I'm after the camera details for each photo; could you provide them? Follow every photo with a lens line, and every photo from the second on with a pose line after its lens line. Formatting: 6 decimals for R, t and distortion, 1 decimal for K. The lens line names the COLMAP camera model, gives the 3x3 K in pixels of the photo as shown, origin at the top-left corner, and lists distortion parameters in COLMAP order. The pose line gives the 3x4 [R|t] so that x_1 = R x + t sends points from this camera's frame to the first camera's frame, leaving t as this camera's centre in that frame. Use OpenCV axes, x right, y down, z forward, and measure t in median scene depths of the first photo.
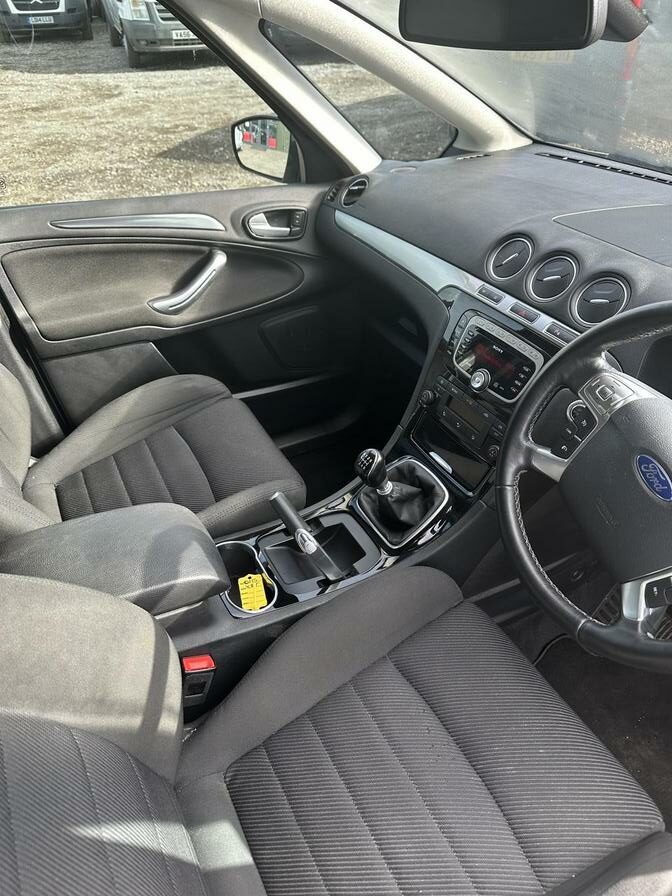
lens RADIAL K [[634.6, 0, 336.0], [0, 634.6, 448.0], [0, 0, 1]] dist [0.002125, -0.005107]
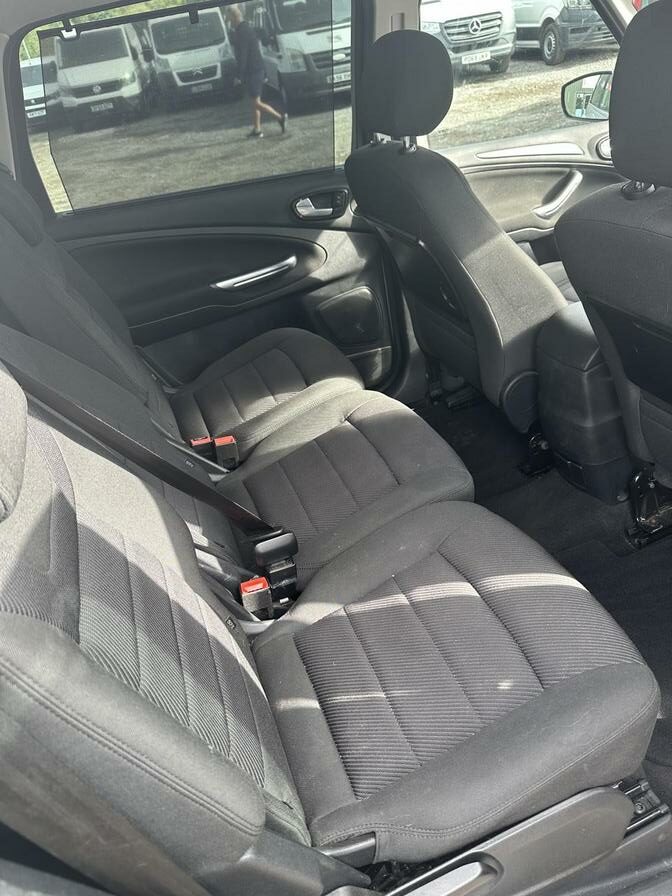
lens RADIAL K [[634.4, 0, 343.3], [0, 634.4, 448.0], [0, 0, 1]] dist [-0.006420, -0.000850]
pose [[0.981550, -0.046275, -0.185523, -0.445681], [0.038186, 0.998168, -0.046938, 0.321809], [0.187355, 0.038988, 0.981518, -0.395771]]
